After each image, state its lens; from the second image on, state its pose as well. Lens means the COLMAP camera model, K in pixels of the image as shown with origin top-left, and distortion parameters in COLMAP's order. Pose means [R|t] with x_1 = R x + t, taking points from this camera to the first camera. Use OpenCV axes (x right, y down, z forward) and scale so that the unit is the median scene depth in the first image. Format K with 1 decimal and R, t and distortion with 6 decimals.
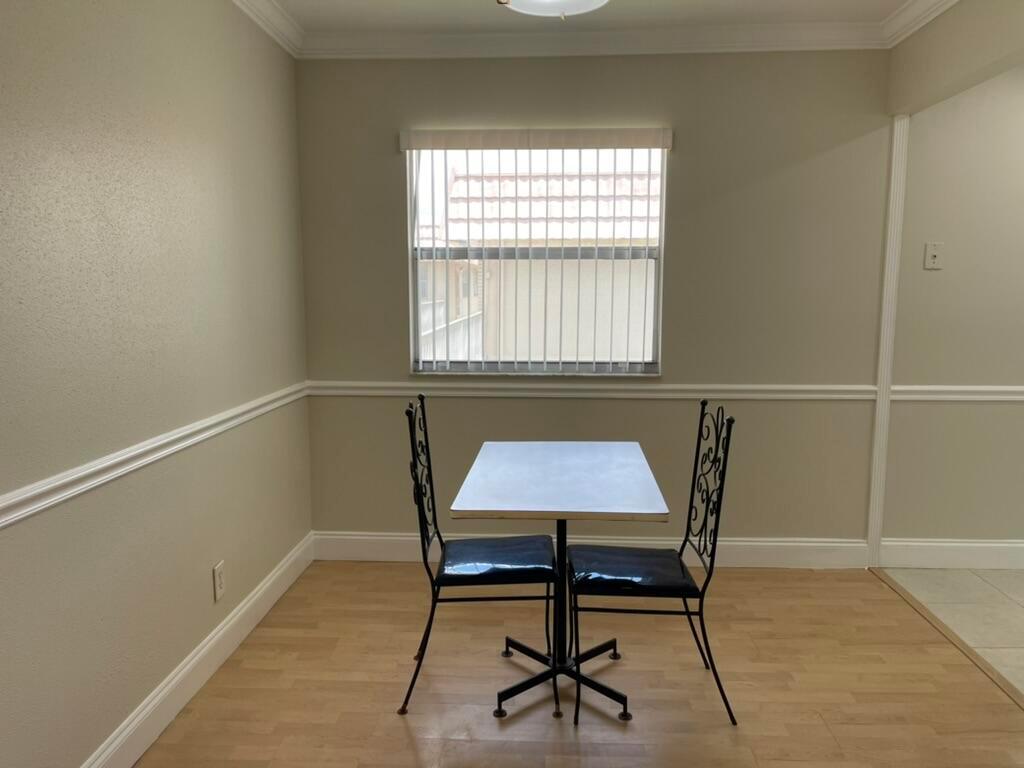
lens RADIAL K [[765.7, 0, 512.0], [0, 765.7, 384.0], [0, 0, 1]] dist [0.052265, -0.076256]
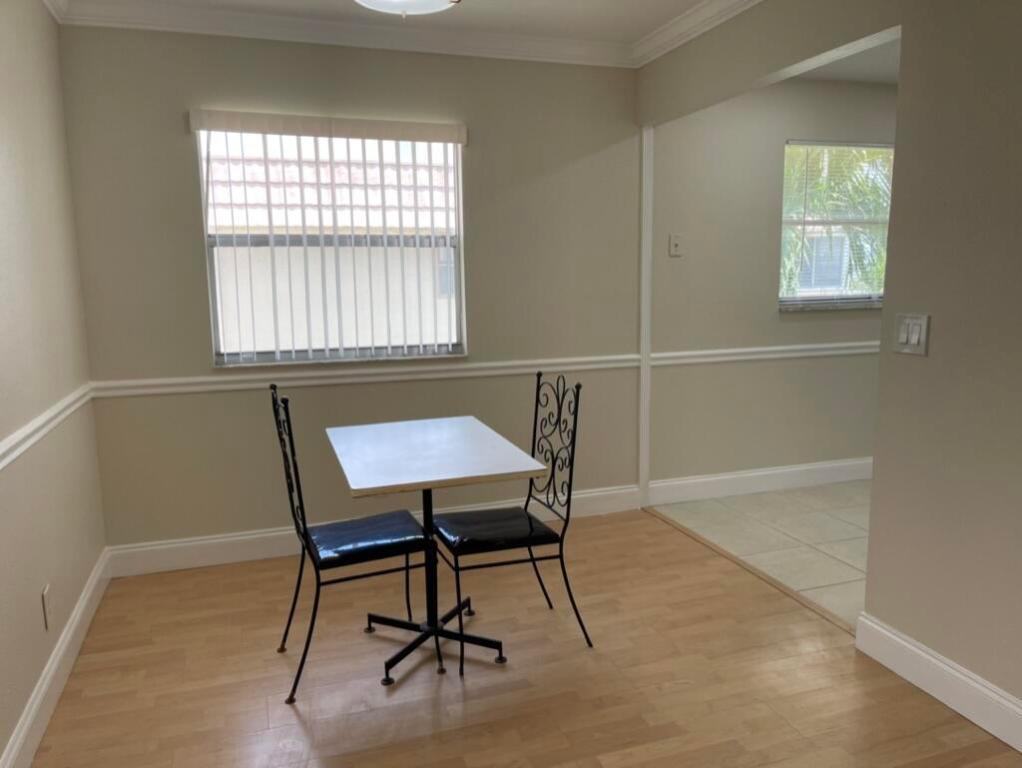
lens RADIAL K [[764.2, 0, 511.0], [0, 764.2, 384.0], [0, 0, 1]] dist [0.052265, -0.076256]
pose [[0.926404, -0.065921, 0.370715, -0.179634], [0.060626, 0.997824, 0.025932, 0.006173], [-0.371617, -0.001549, 0.928385, -0.024710]]
